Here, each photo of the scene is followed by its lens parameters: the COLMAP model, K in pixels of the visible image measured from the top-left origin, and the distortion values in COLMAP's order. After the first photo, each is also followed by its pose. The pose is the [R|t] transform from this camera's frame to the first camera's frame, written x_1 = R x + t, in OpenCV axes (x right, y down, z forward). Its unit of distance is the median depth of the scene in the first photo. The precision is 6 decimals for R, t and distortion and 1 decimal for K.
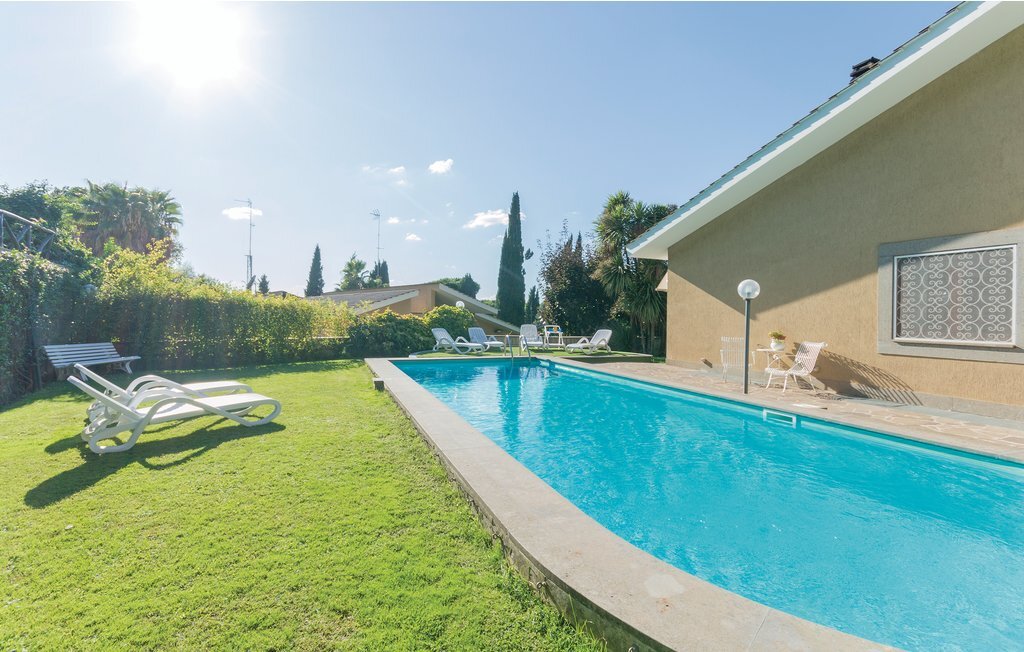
lens RADIAL K [[470.2, 0, 478.4], [0, 470.2, 325.1], [0, 0, 1]] dist [0.001920, -0.000825]
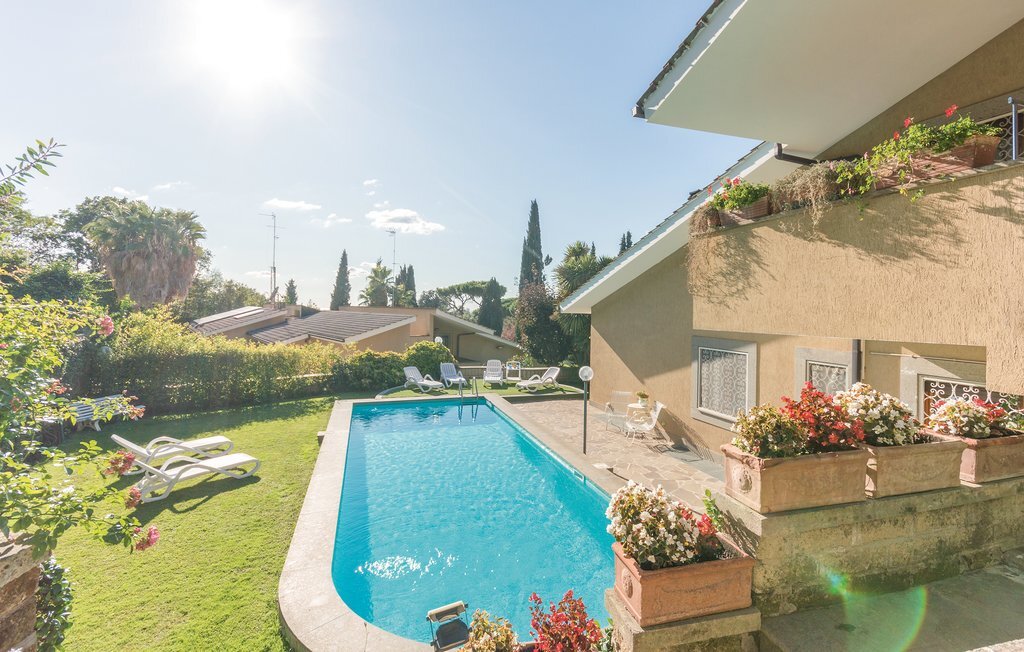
lens RADIAL K [[470.2, 0, 512.3], [0, 470.2, 322.6], [0, 0, 1]] dist [0.001920, -0.000825]
pose [[0.999997, 0.002224, 0.001060, 0.167422], [-0.002224, 0.999997, -0.000248, -0.103134], [-0.001060, 0.000246, 0.999999, -0.165693]]
